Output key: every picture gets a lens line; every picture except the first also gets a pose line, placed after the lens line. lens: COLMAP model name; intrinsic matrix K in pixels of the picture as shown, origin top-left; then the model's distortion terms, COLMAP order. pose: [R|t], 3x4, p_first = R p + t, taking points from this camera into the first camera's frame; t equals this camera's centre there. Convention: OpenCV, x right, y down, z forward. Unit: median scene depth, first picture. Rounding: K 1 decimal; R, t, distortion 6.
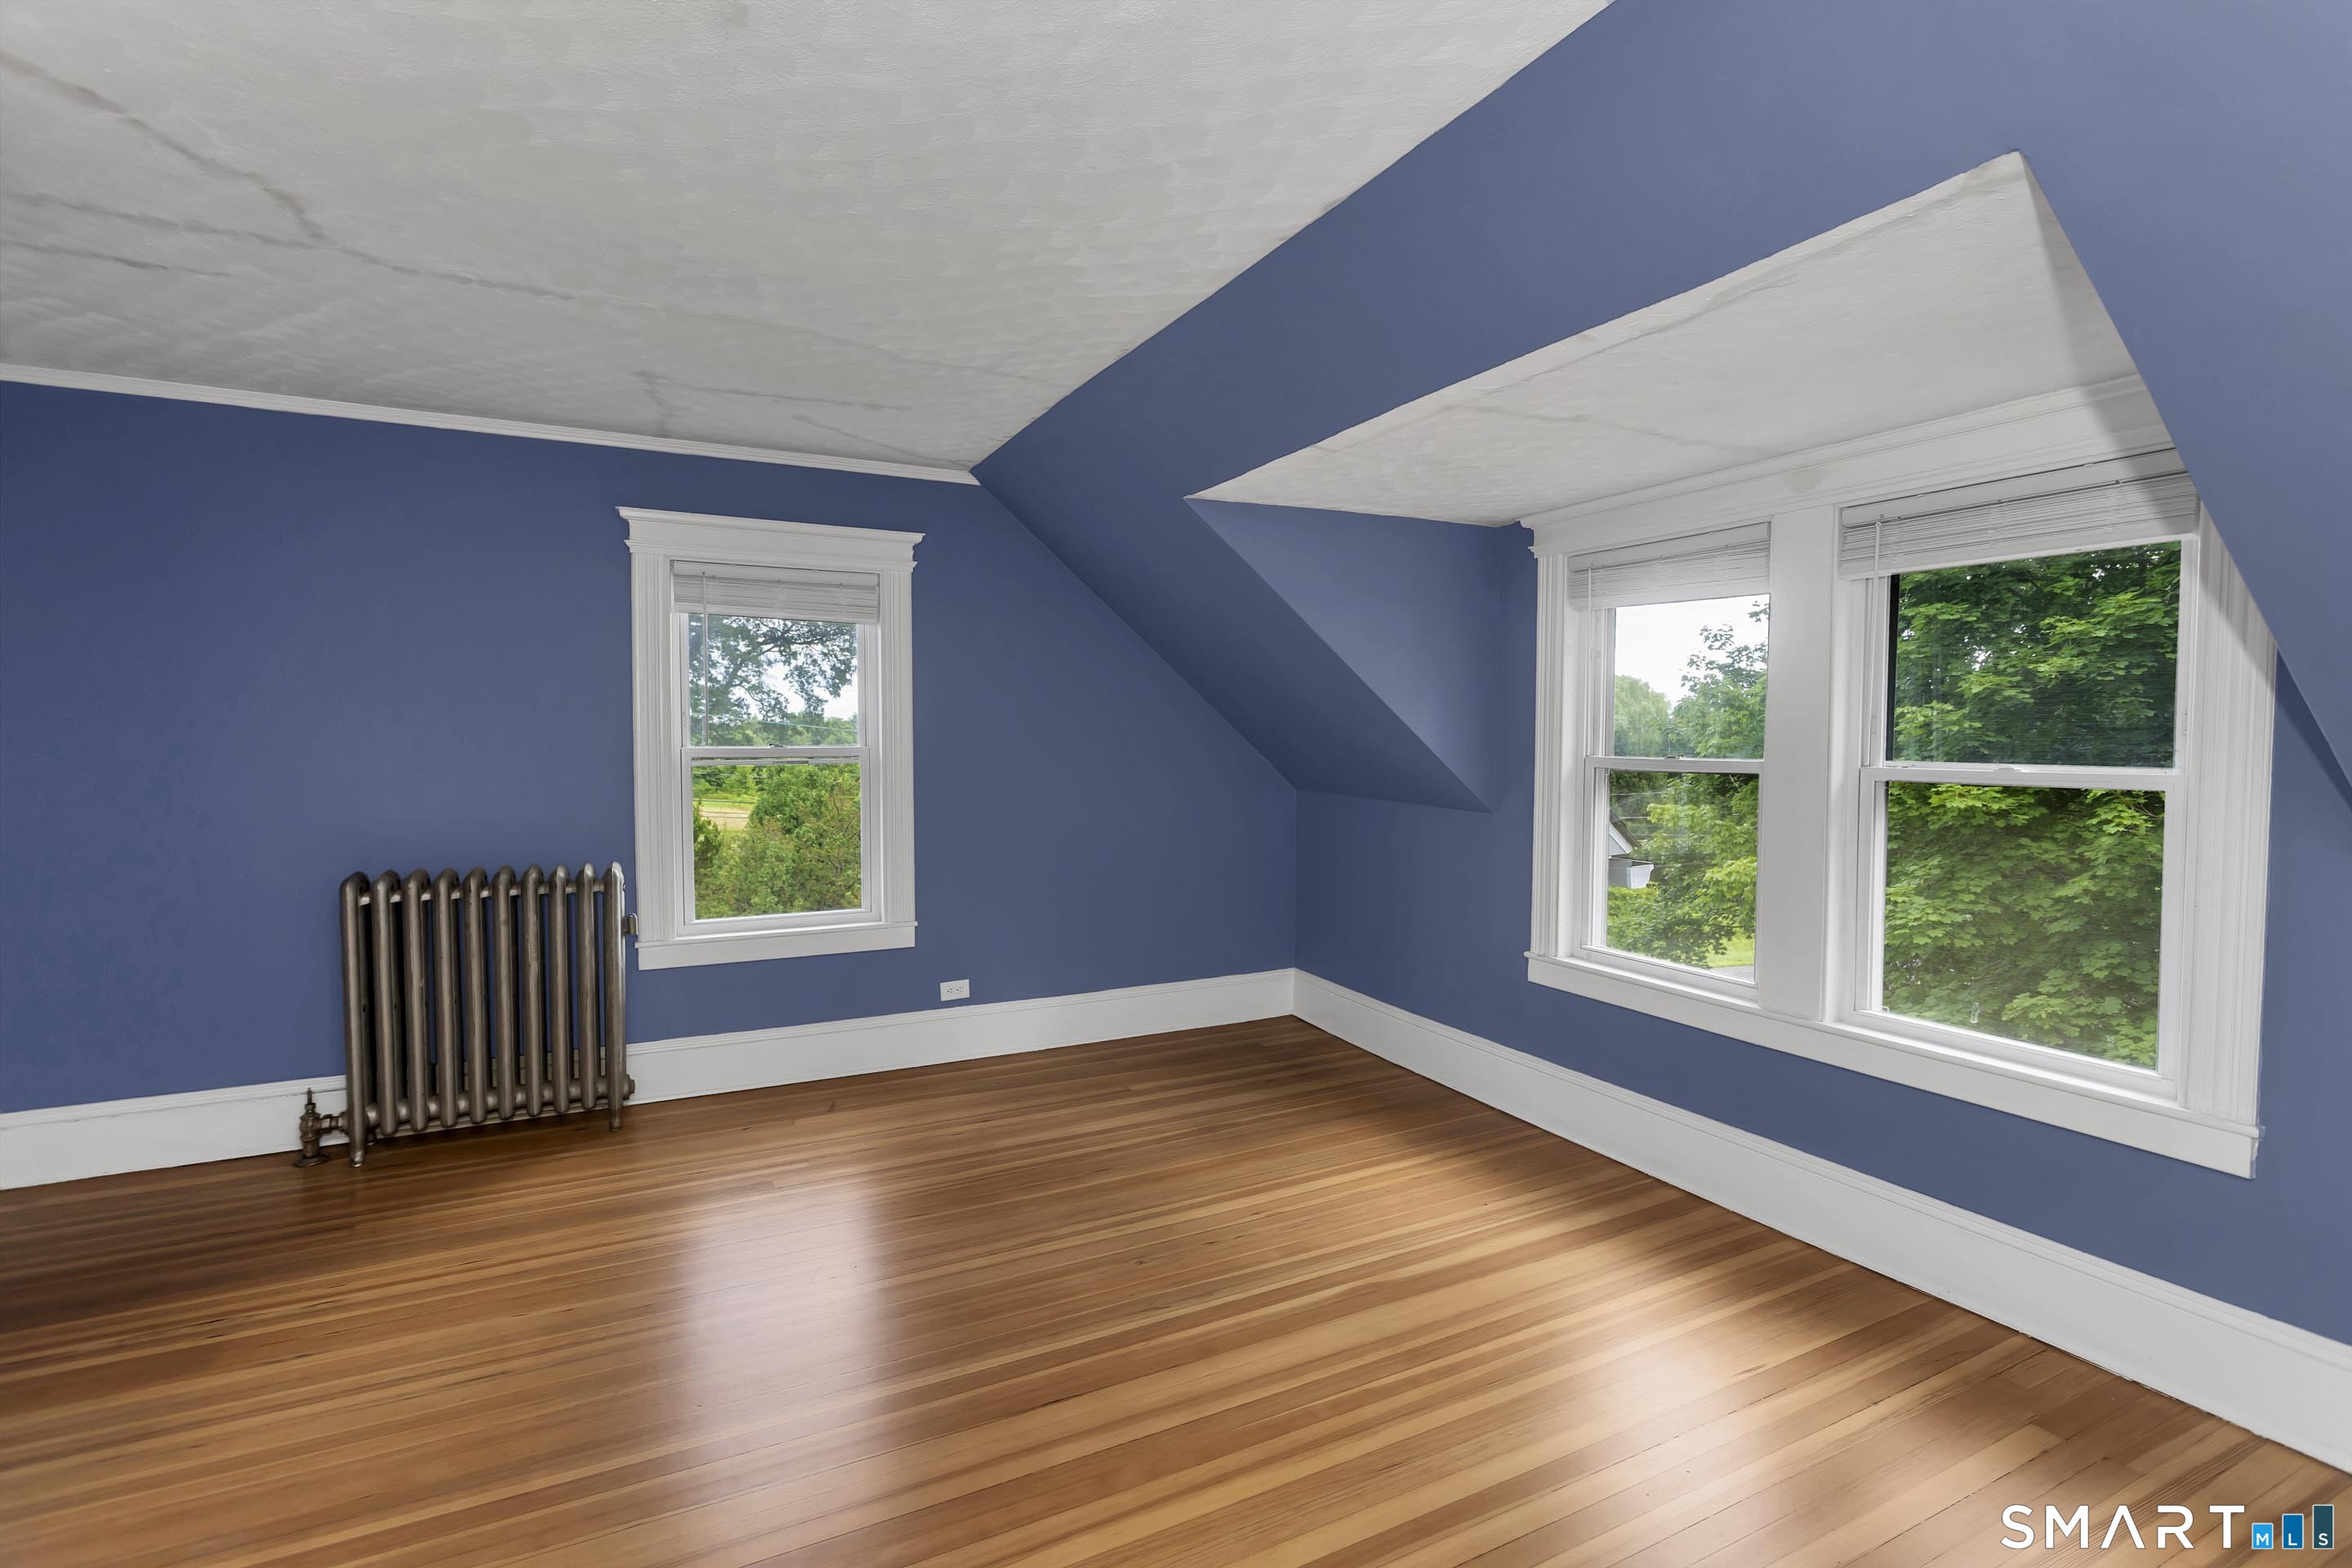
lens RADIAL K [[1145.0, 0, 1180.1], [0, 1145.0, 773.9], [0, 0, 1]] dist [-0.007406, 0.004875]
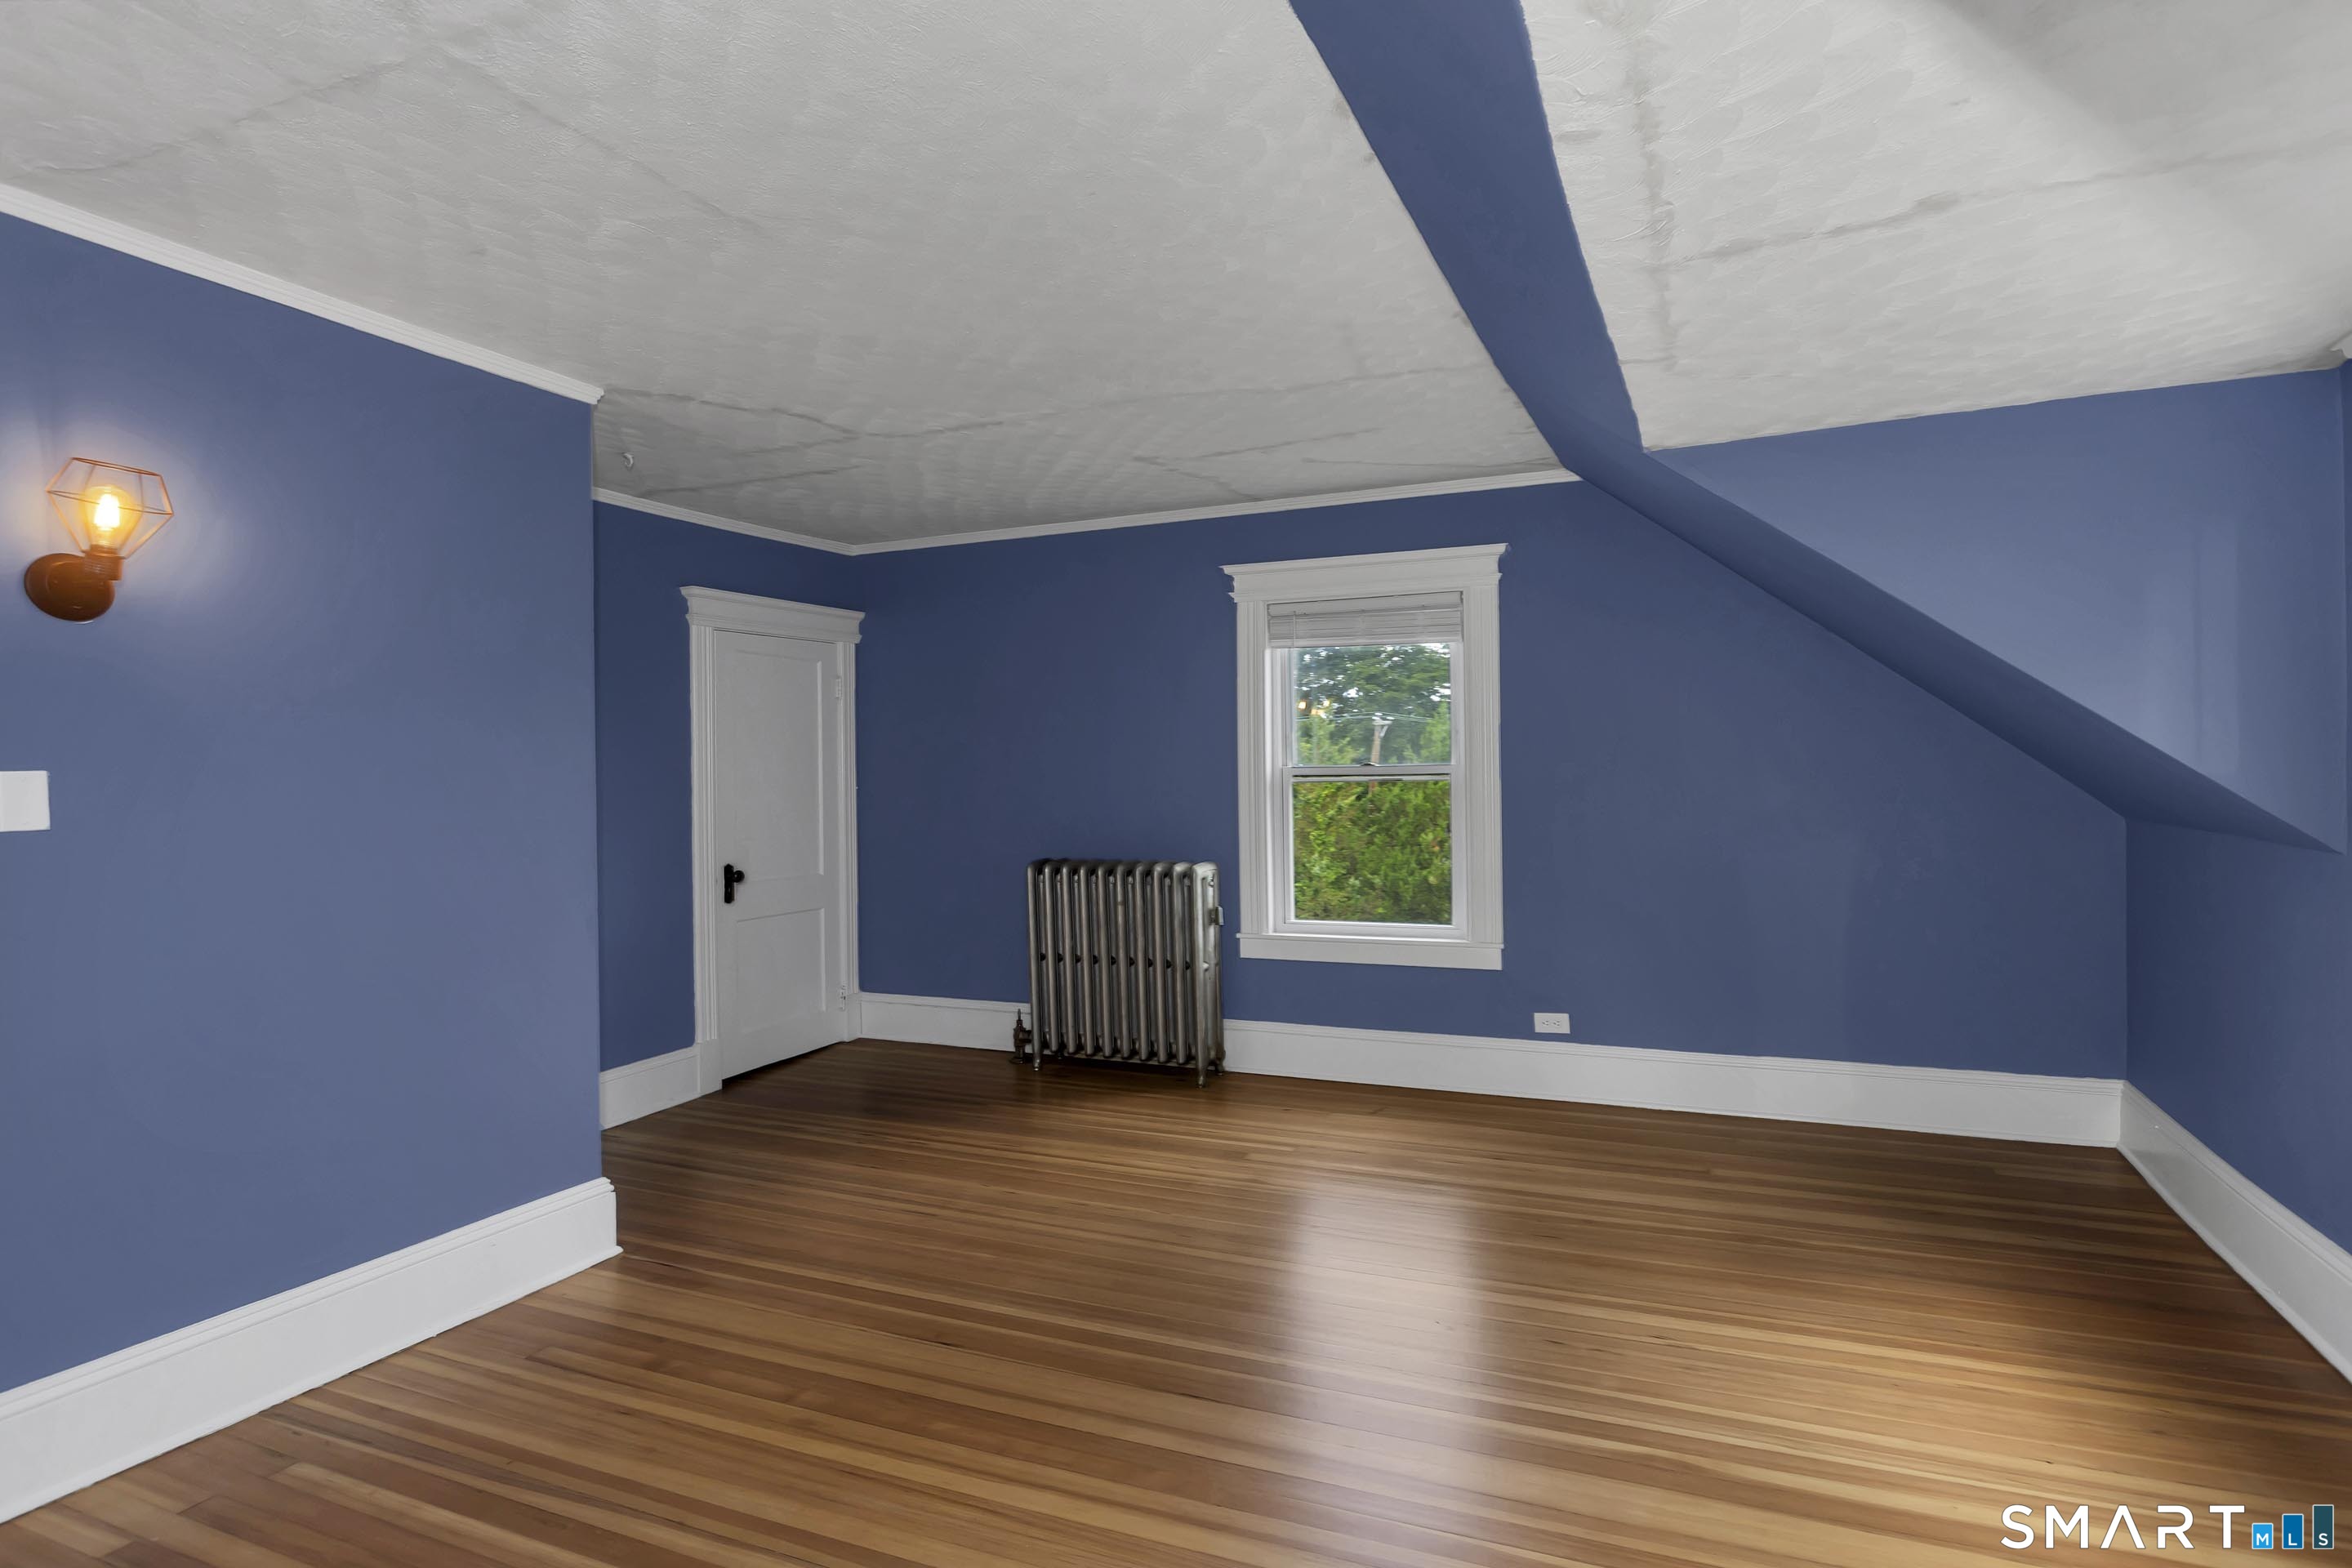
lens RADIAL K [[1145.0, 0, 1185.6], [0, 1145.0, 782.5], [0, 0, 1]] dist [-0.007406, 0.004875]
pose [[0.644490, -0.010078, -0.764546, 0.424061], [-0.008862, 0.999748, -0.020649, 0.018903], [0.764562, 0.020083, 0.644238, 0.214825]]
